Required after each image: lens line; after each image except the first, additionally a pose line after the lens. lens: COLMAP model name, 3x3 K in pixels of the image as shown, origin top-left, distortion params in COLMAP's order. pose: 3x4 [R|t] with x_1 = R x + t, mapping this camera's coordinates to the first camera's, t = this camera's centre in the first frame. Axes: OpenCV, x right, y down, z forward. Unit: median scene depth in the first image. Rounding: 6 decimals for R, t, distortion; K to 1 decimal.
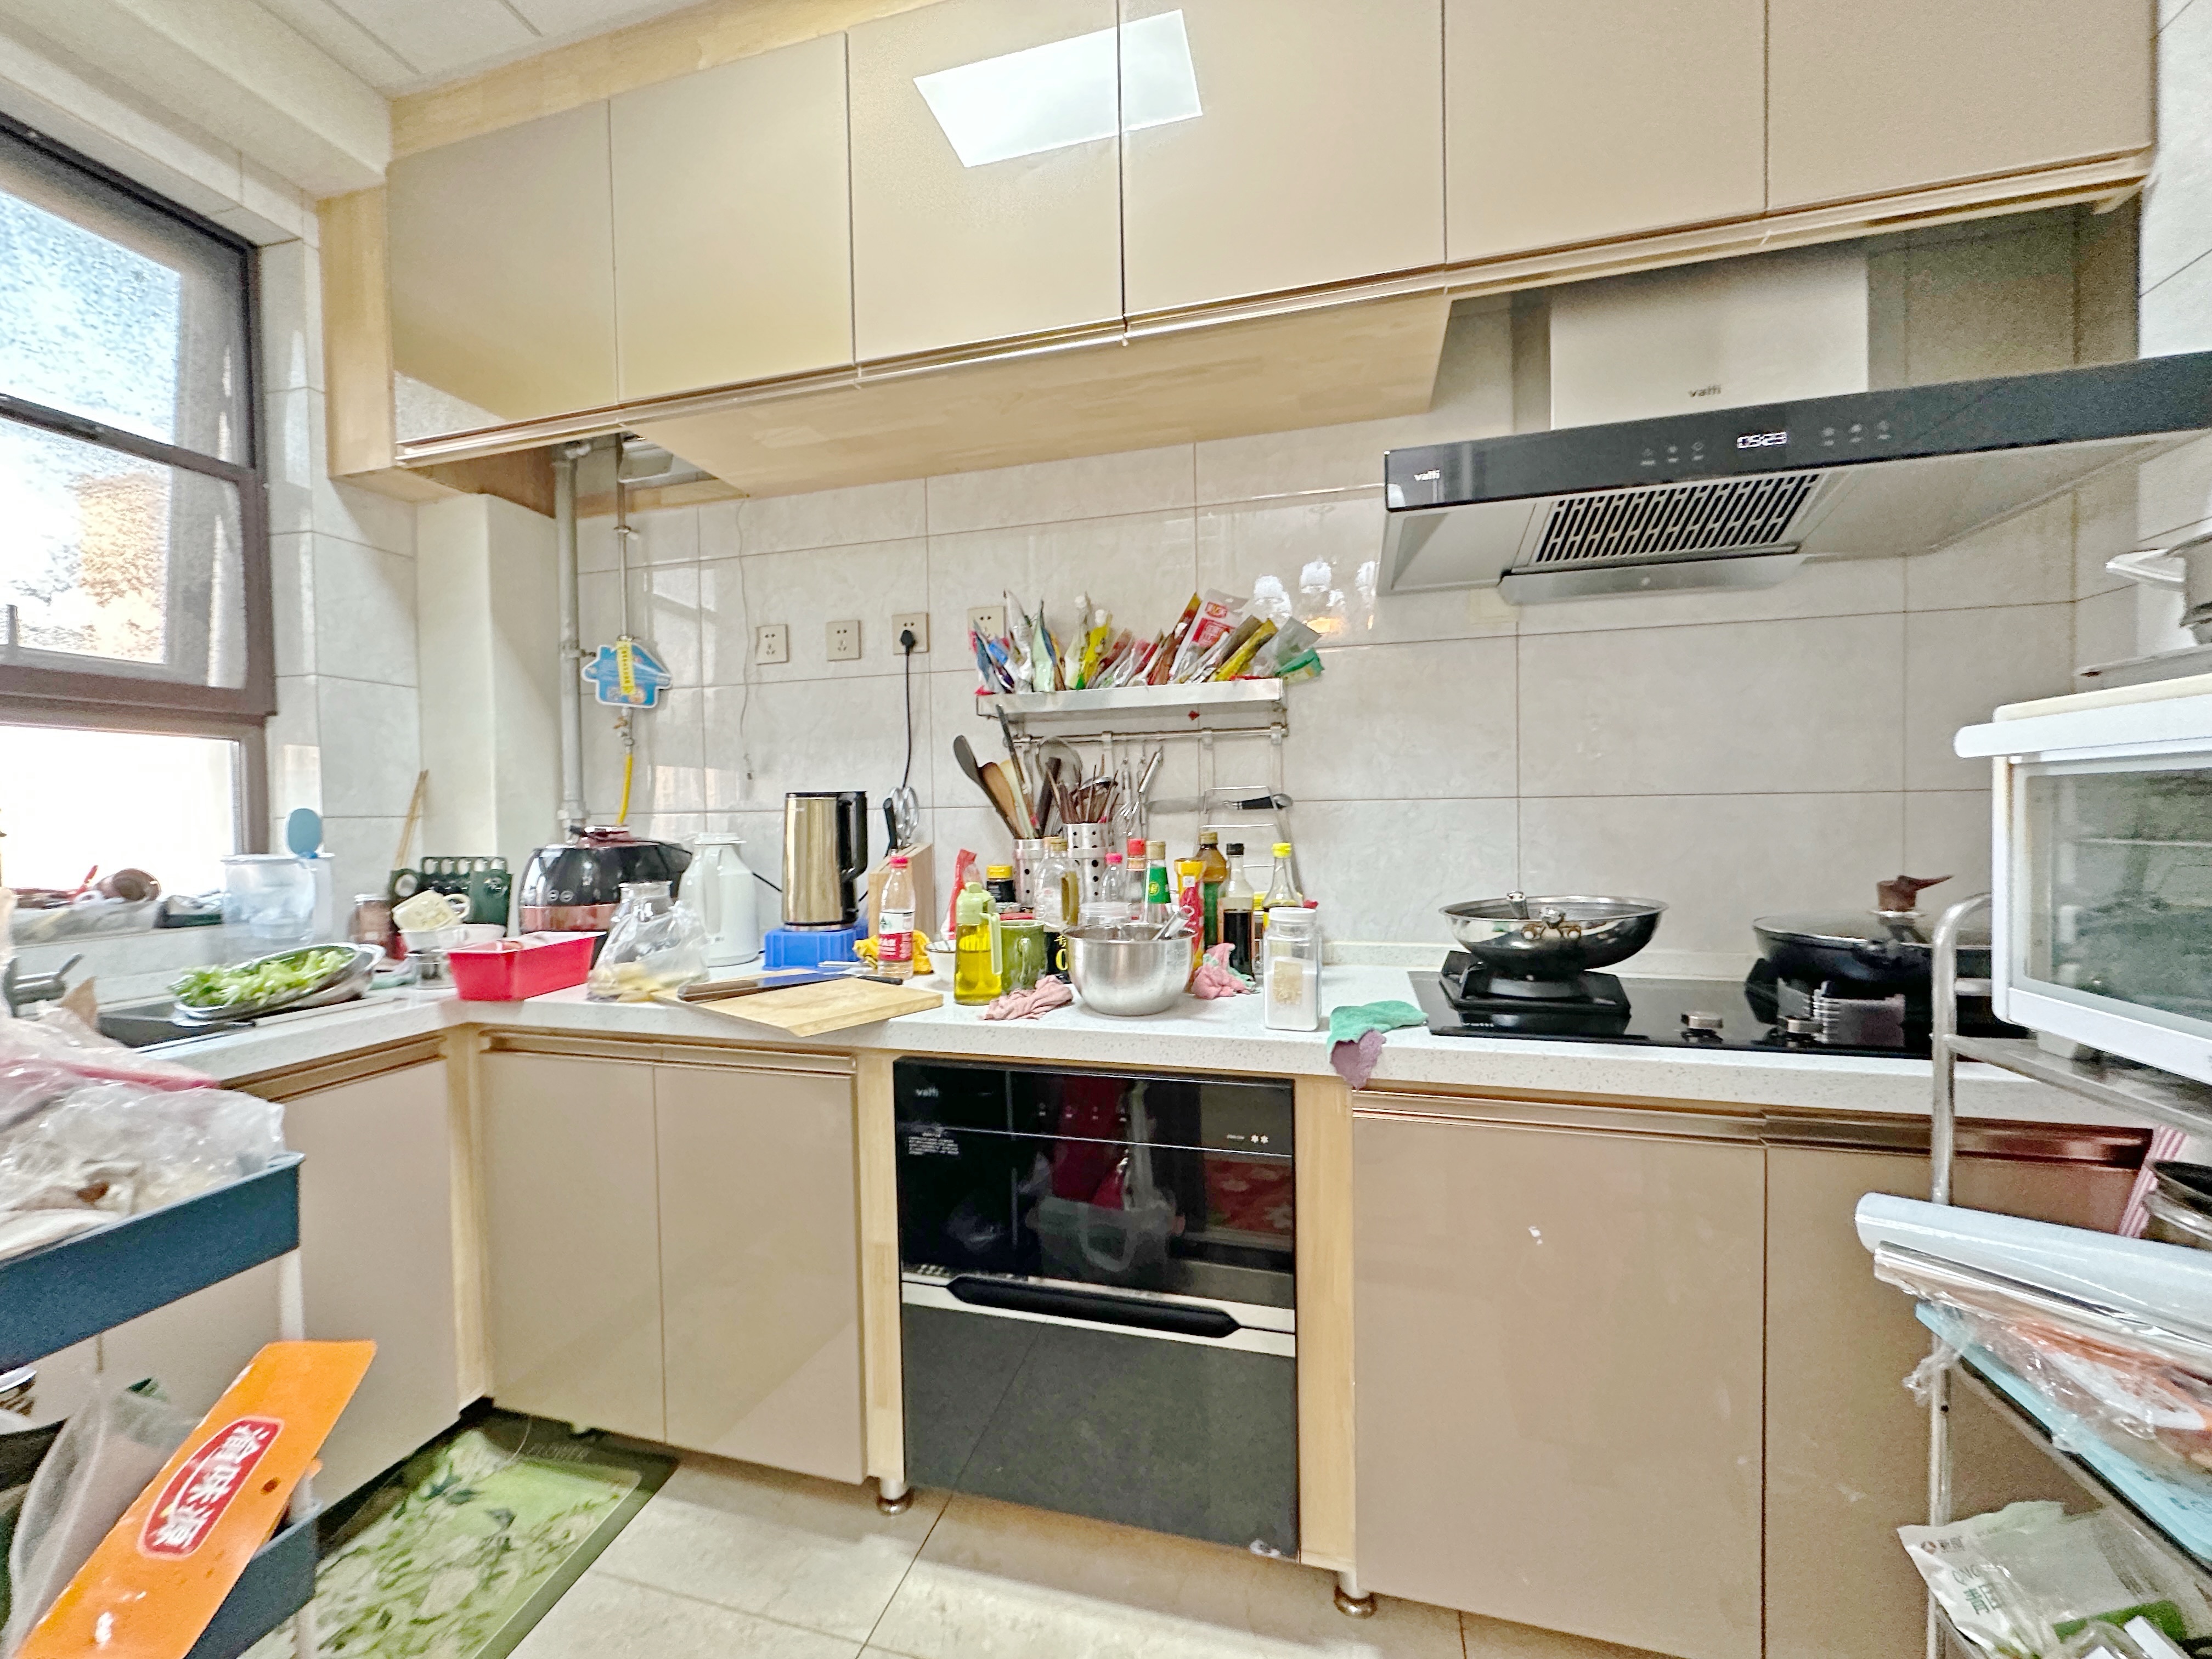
lens RADIAL K [[876.3, 0, 1104.8], [0, 876.3, 831.3], [0, 0, 1]] dist [-0.001080, -0.000156]
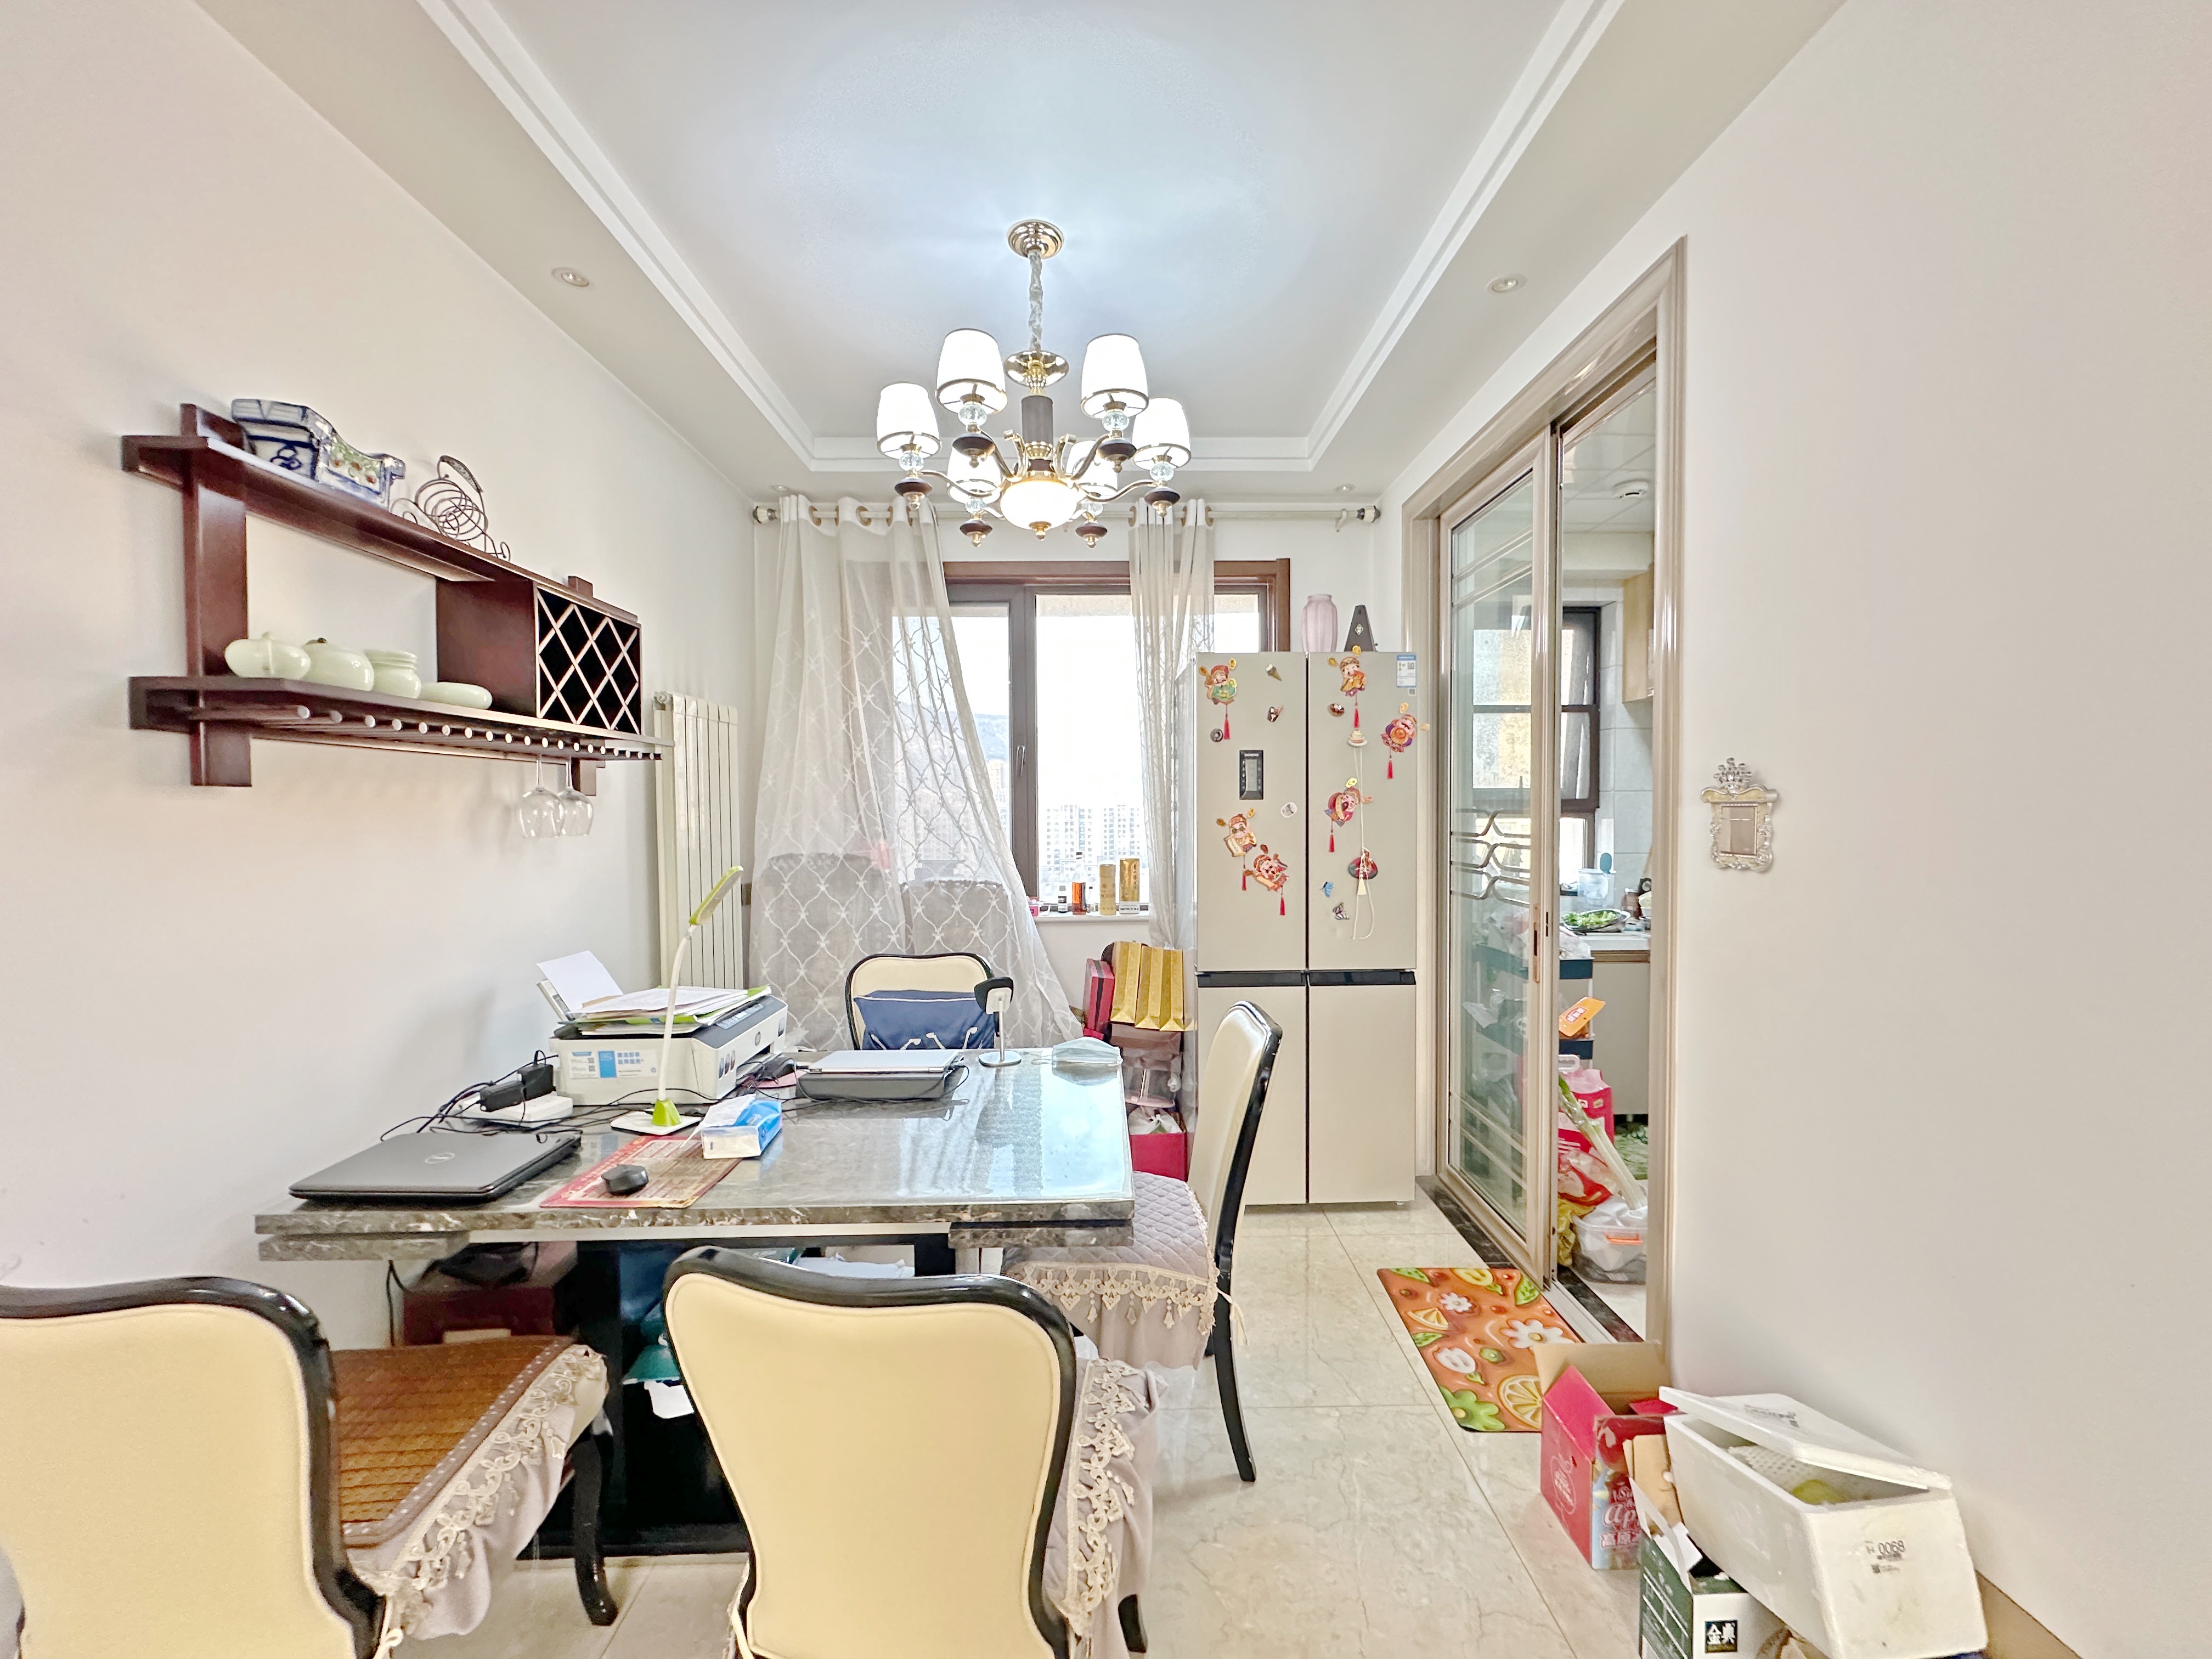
lens RADIAL K [[876.3, 0, 1108.8], [0, 876.3, 827.8], [0, 0, 1]] dist [-0.001080, -0.000156]
pose [[0.291625, 0.040447, -0.955677, 0.937052], [-0.021120, 0.999134, 0.035841, -0.142188], [0.956300, 0.009732, 0.292227, -0.963048]]
